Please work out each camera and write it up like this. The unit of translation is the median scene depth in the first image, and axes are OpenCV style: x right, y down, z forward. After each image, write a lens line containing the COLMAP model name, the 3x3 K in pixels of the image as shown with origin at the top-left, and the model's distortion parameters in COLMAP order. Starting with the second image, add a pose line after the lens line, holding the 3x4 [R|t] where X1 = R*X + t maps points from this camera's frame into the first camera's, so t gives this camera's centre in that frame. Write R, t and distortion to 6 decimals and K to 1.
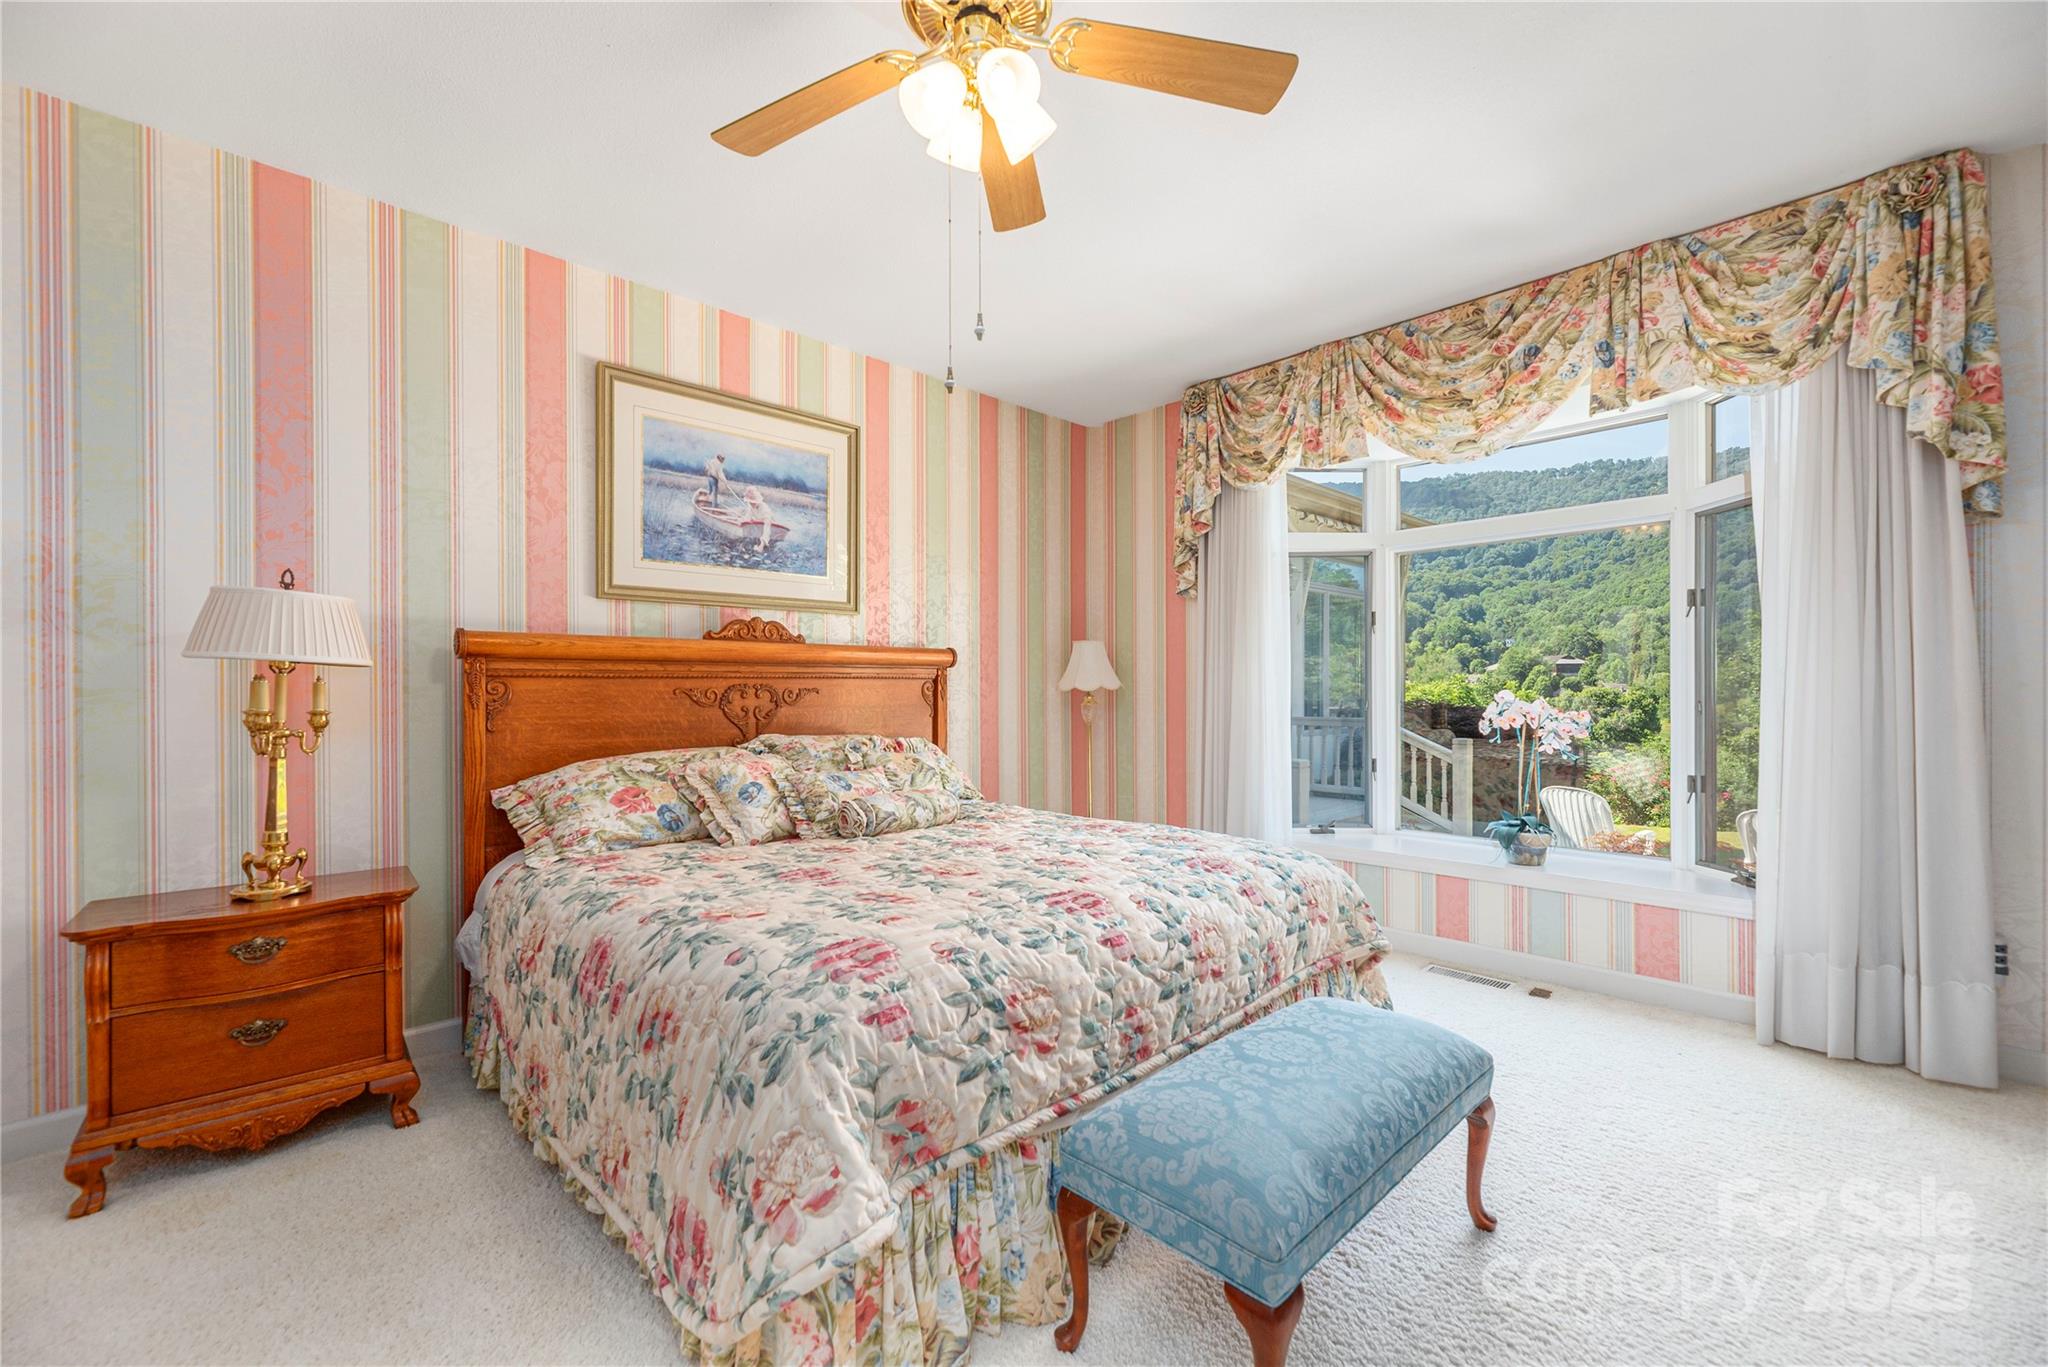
lens RADIAL K [[844.8, 0, 1026.9], [0, 844.8, 688.4], [0, 0, 1]] dist [-0.000131, -0.000257]
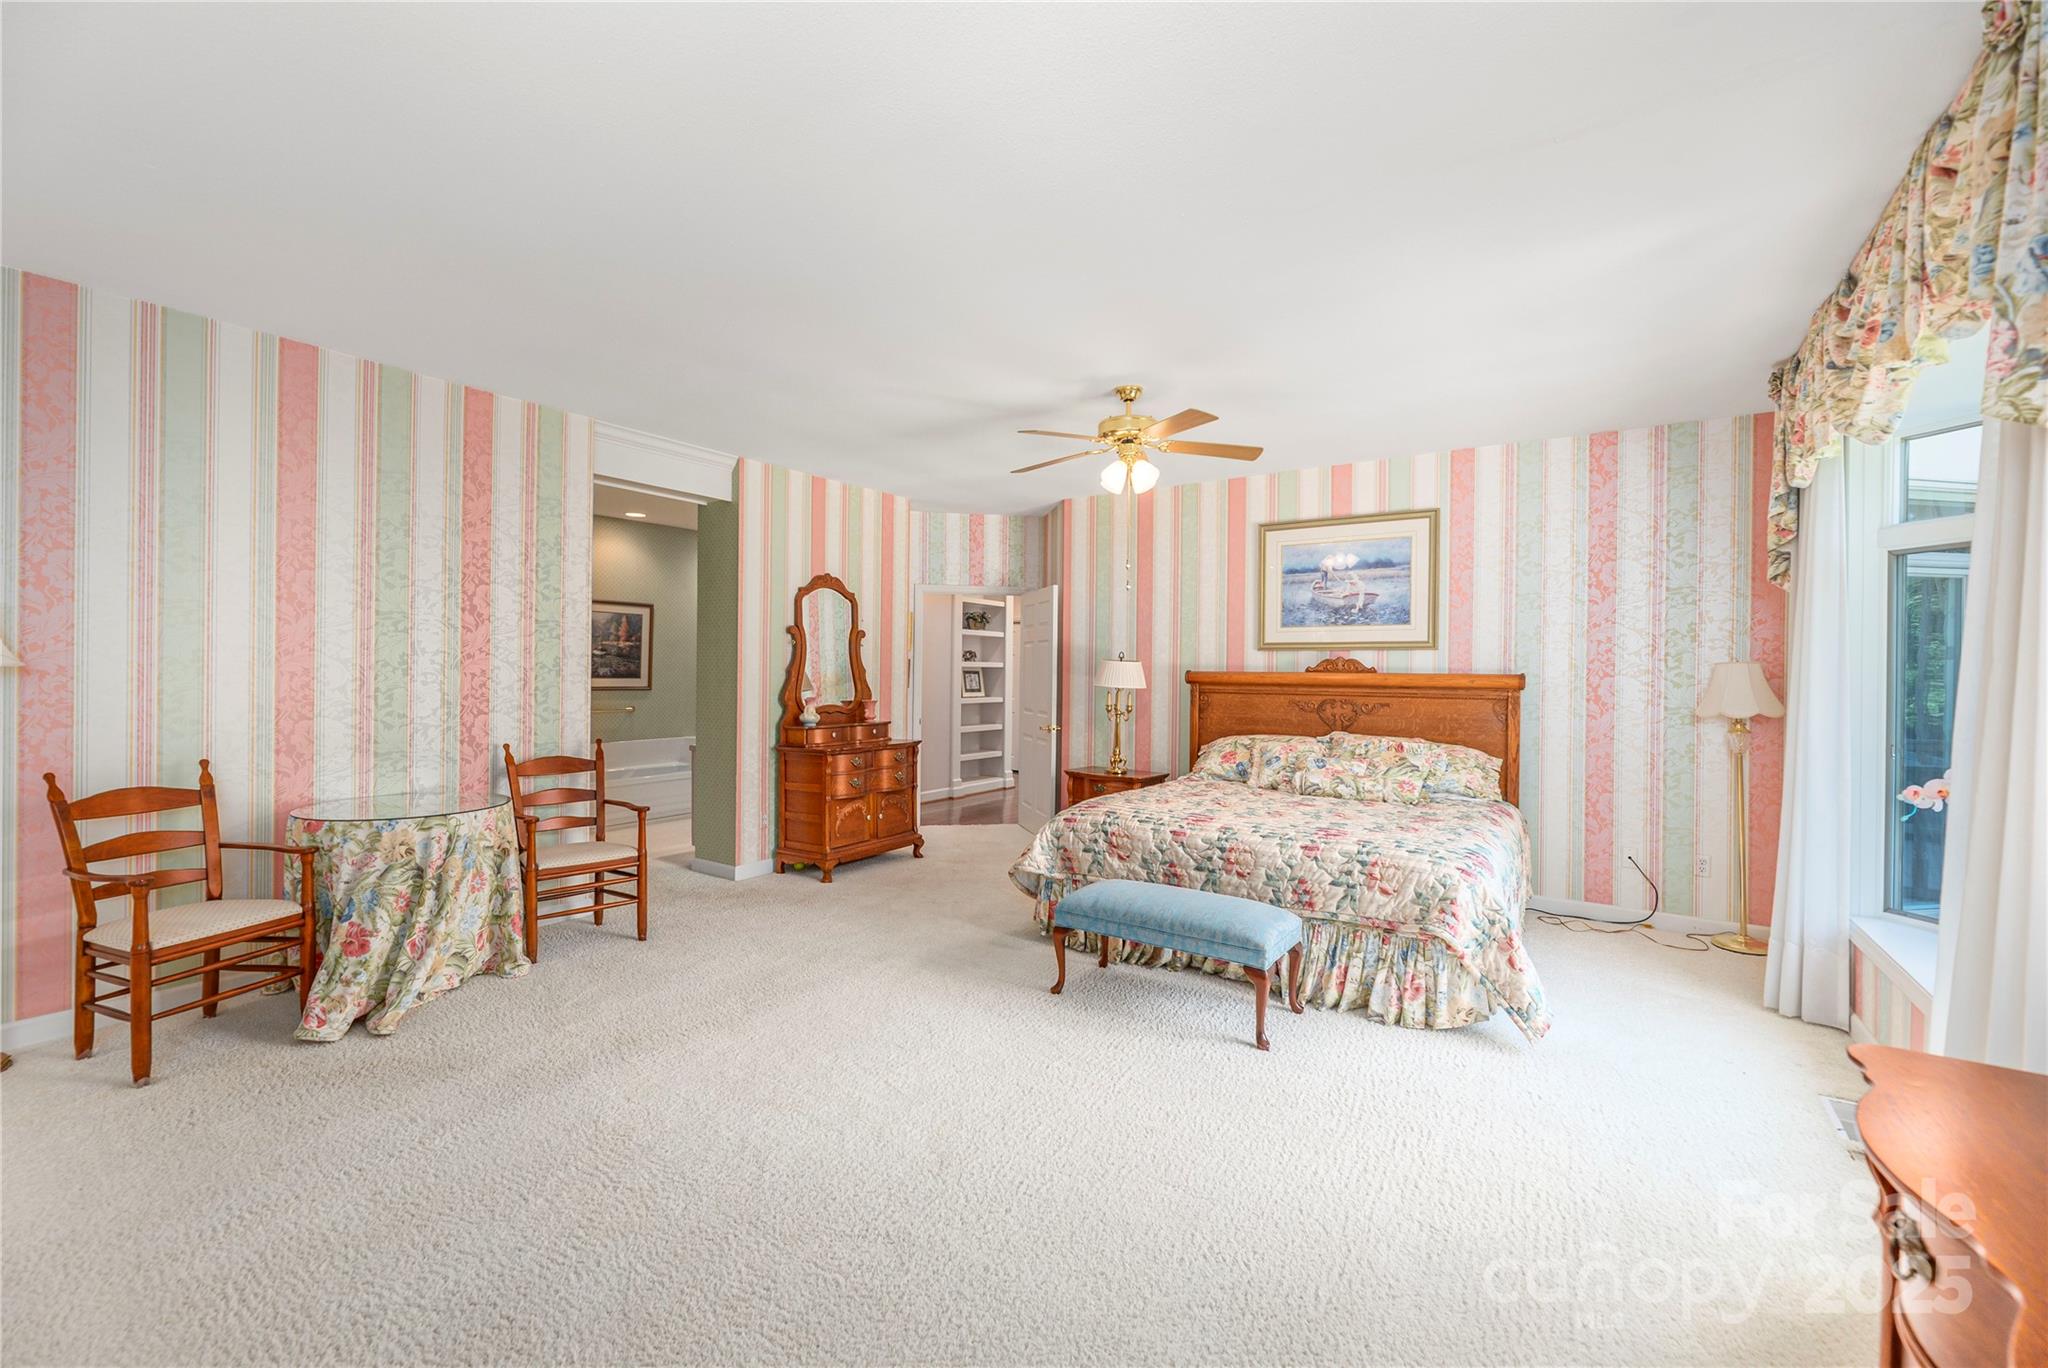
lens RADIAL K [[844.8, 0, 1021.7], [0, 844.8, 675.0], [0, 0, 1]] dist [-0.000131, -0.000257]
pose [[0.196026, 0.009284, -0.980555, 1.118171], [-0.013250, 0.999889, 0.006819, -0.054462], [0.980509, 0.011656, 0.196127, 0.110814]]
